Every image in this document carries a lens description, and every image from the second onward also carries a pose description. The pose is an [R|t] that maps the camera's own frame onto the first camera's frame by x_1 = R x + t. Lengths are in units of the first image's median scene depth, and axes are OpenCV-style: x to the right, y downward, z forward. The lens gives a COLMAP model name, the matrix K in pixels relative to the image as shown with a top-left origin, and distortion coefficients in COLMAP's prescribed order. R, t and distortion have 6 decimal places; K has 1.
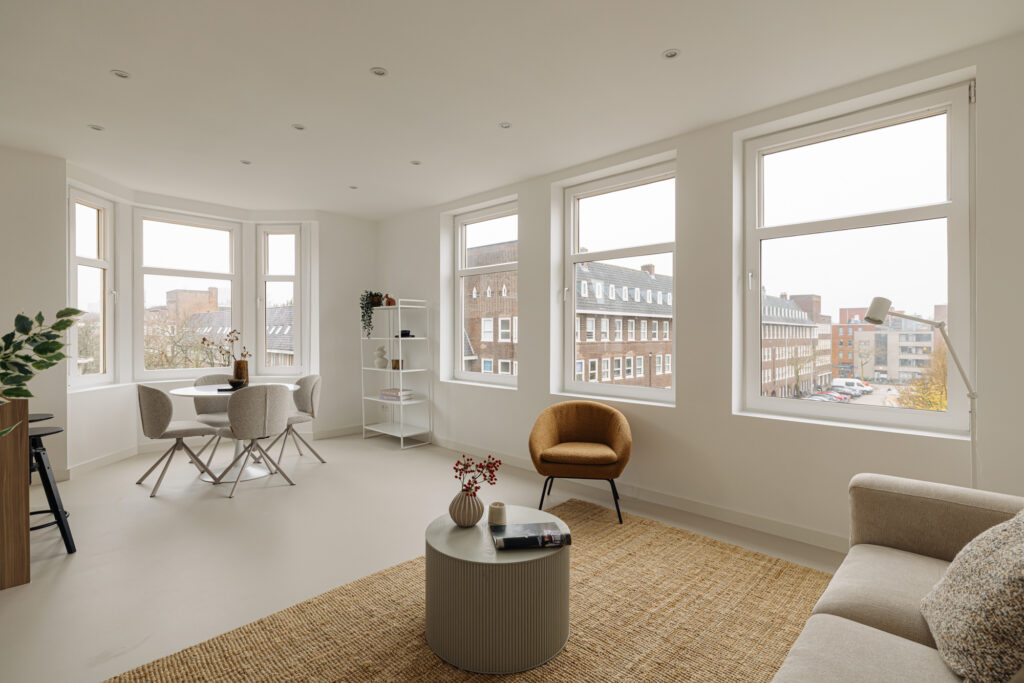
lens RADIAL K [[493.3, 0, 509.0], [0, 493.3, 342.5], [0, 0, 1]] dist [0.012025, -0.000709]
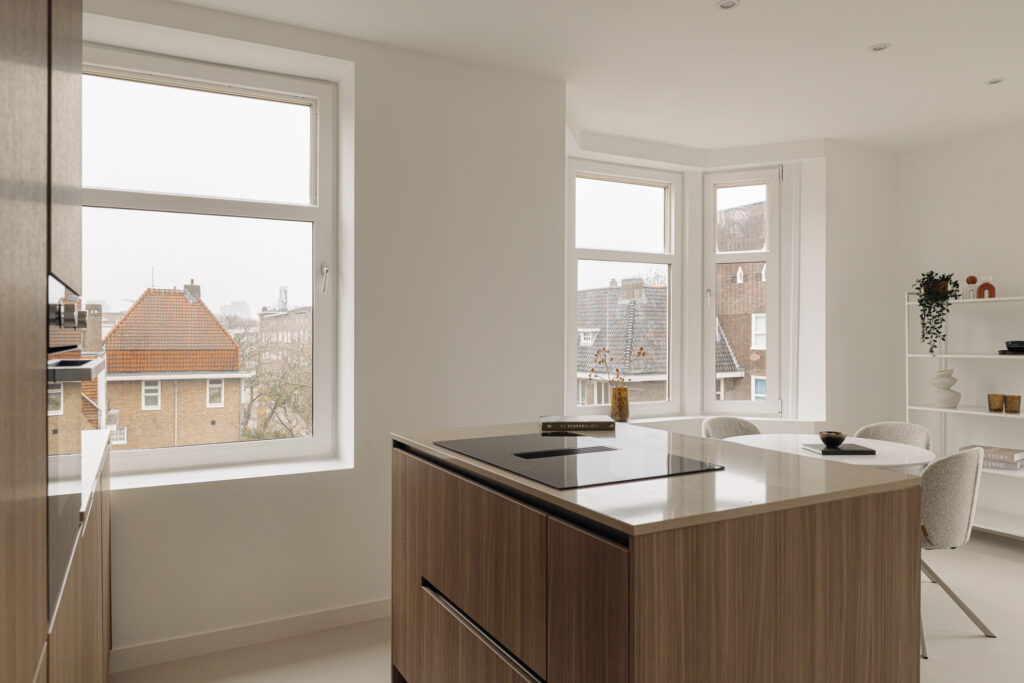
lens RADIAL K [[702.8, 0, 512.0], [0, 702.8, 341.5], [0, 0, 1]] dist [0.005851, -0.000797]
pose [[0.951163, -0.005798, -0.308633, -0.466558], [0.002214, 0.999926, -0.011959, -0.015278], [0.308680, 0.010692, 0.951106, 0.080458]]
